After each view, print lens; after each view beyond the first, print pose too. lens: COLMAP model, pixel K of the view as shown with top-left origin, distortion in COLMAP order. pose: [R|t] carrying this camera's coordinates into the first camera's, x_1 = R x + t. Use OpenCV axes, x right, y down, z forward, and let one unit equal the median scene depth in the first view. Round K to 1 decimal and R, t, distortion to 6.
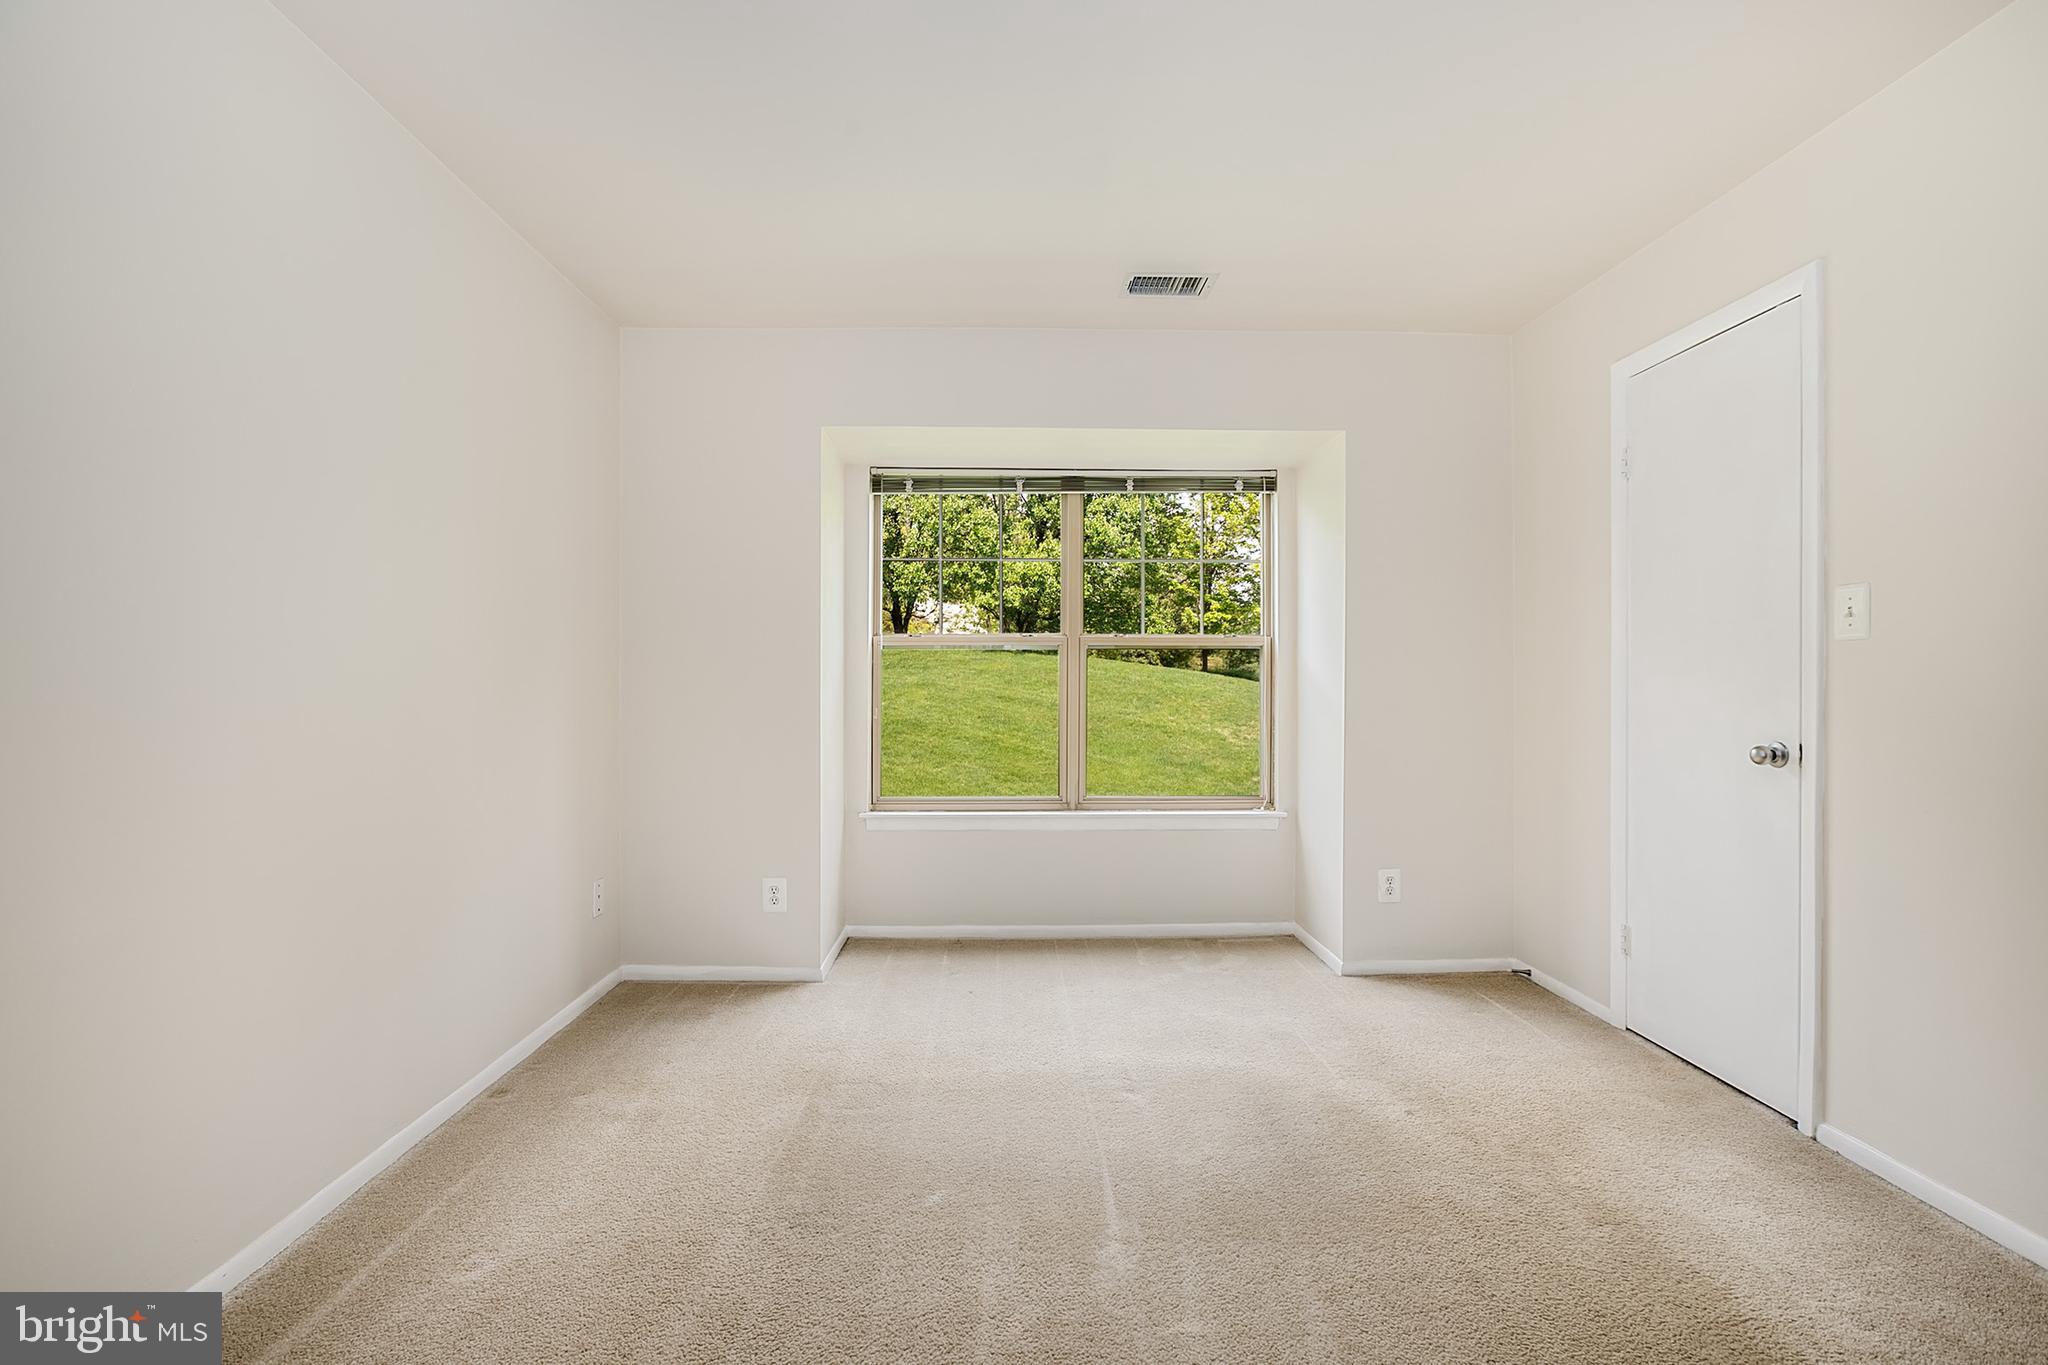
lens RADIAL K [[924.3, 0, 1024.0], [0, 924.3, 682.5], [0, 0, 1]] dist [-0.039694, 0.026621]
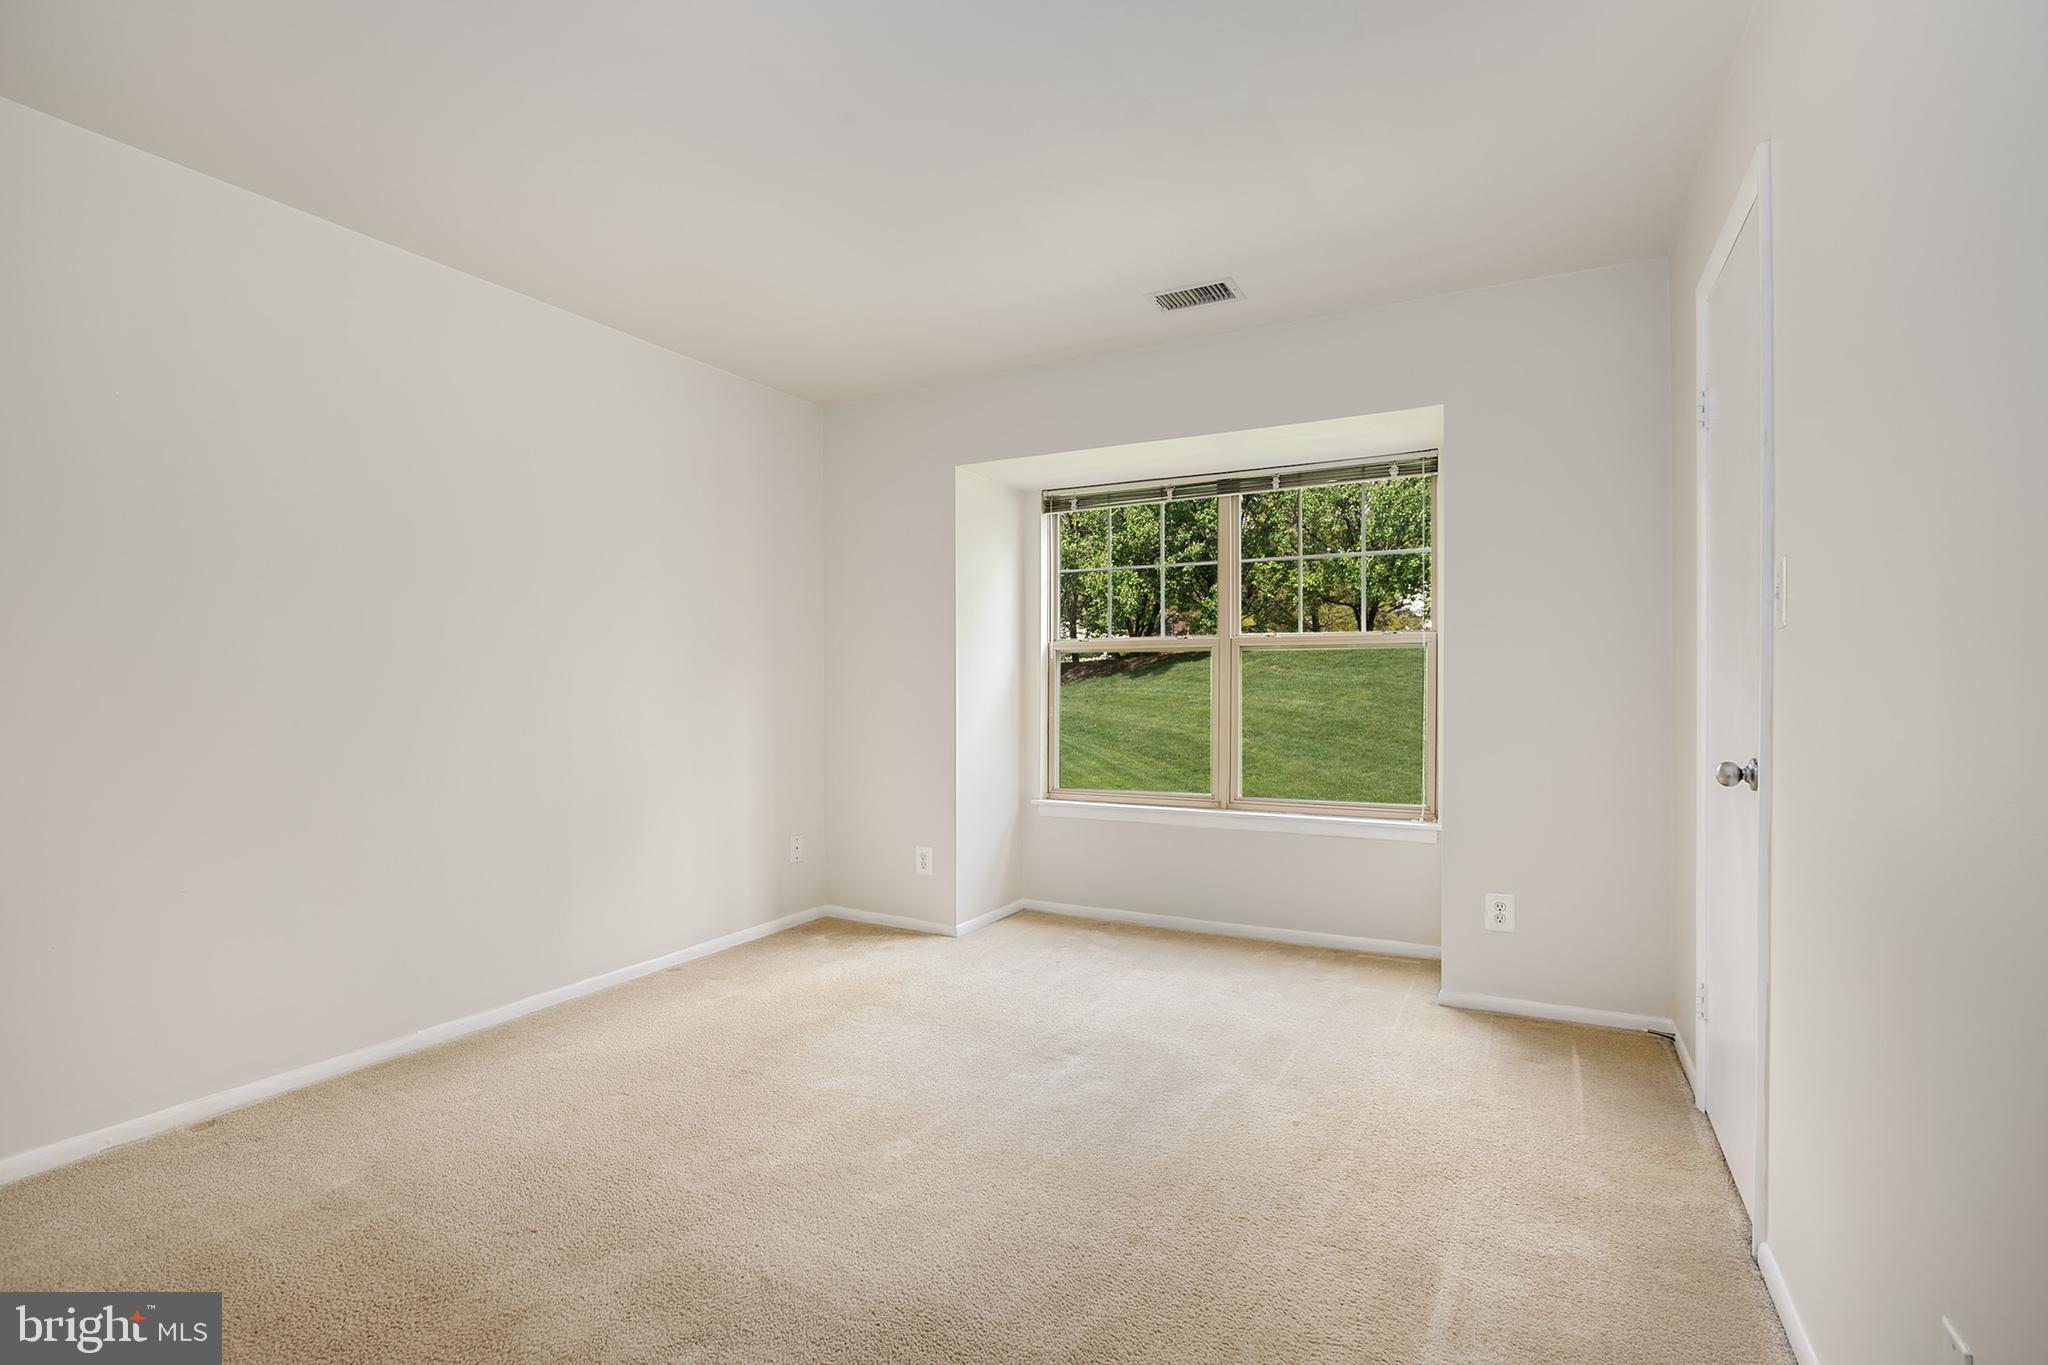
lens RADIAL K [[942.8, 0, 1025.2], [0, 942.8, 692.1], [0, 0, 1]] dist [-0.049579, 0.031625]
pose [[0.869343, 0.001359, -0.494207, 0.379804], [0.003991, 0.999944, 0.009769, -0.001351], [0.494193, -0.010465, 0.869289, -0.004022]]
